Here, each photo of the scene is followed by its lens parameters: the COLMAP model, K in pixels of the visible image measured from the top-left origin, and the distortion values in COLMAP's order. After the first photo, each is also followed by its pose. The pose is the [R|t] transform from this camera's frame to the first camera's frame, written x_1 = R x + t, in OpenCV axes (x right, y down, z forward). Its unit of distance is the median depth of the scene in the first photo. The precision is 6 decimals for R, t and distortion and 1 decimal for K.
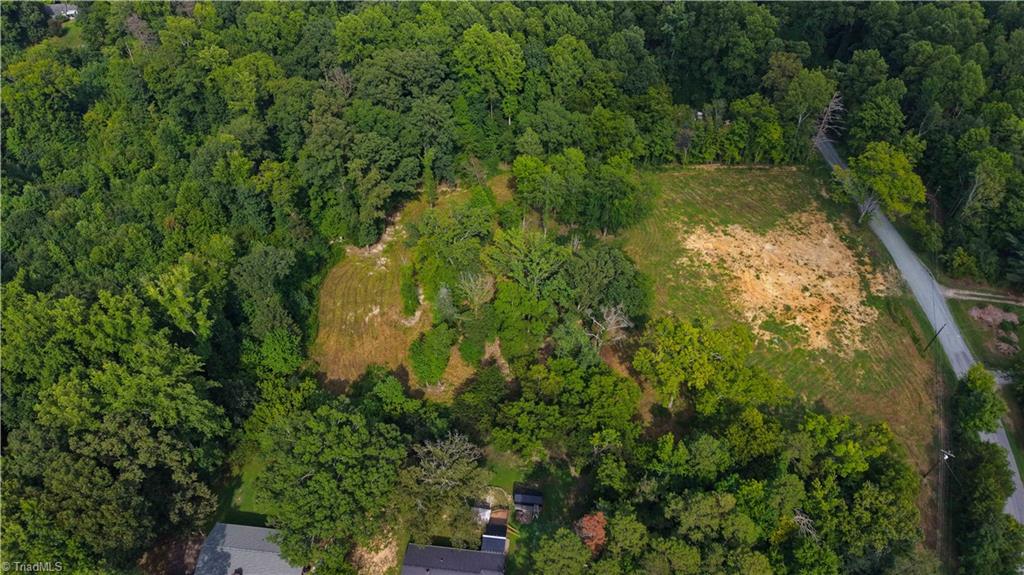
lens RADIAL K [[689.4, 0, 513.2], [0, 689.4, 285.9], [0, 0, 1]] dist [0.029536, -0.034319]
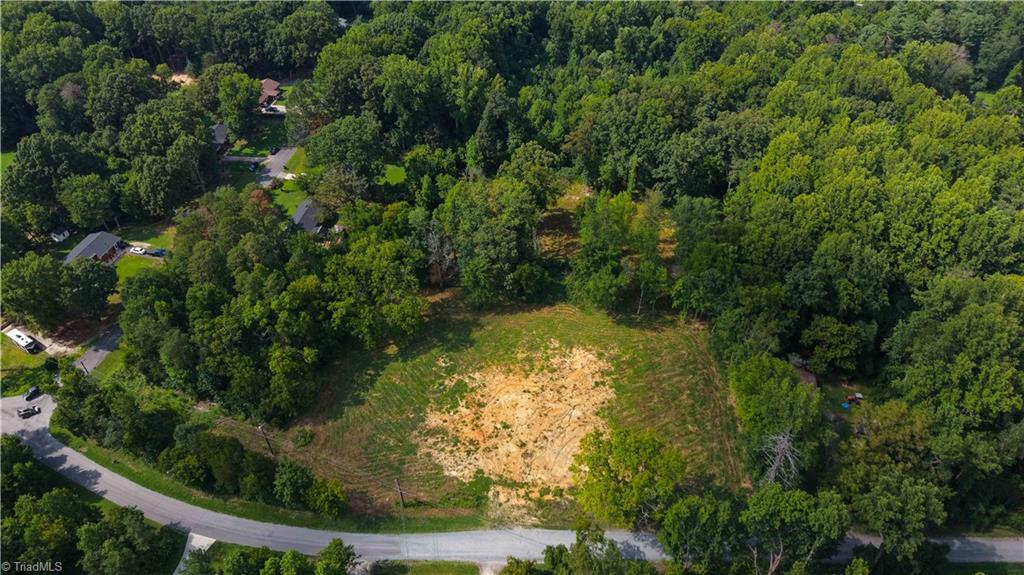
lens RADIAL K [[689.4, 0, 511.6], [0, 689.4, 284.3], [0, 0, 1]] dist [0.029536, -0.034319]
pose [[-0.039984, 0.646571, -0.761805, 0.980062], [-0.721777, 0.508538, 0.469497, -0.516121], [0.690970, 0.568626, 0.446347, 0.484628]]
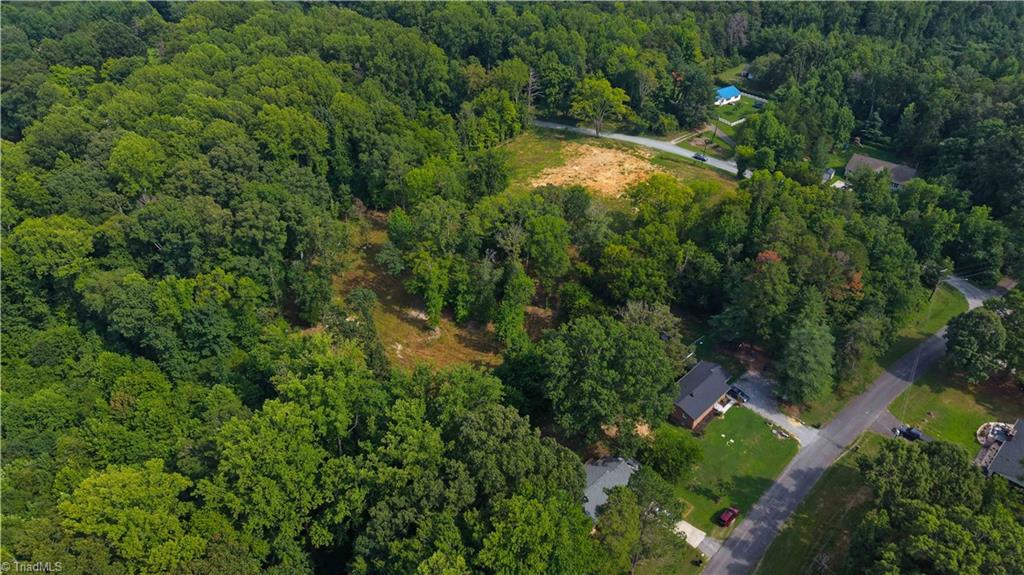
lens RADIAL K [[689.4, 0, 511.0], [0, 689.4, 292.6], [0, 0, 1]] dist [0.029536, -0.034319]
pose [[0.615959, -0.447176, 0.648558, -0.732632], [0.573181, 0.819174, 0.020444, 0.044813], [-0.540424, 0.359149, 0.760890, 0.134479]]
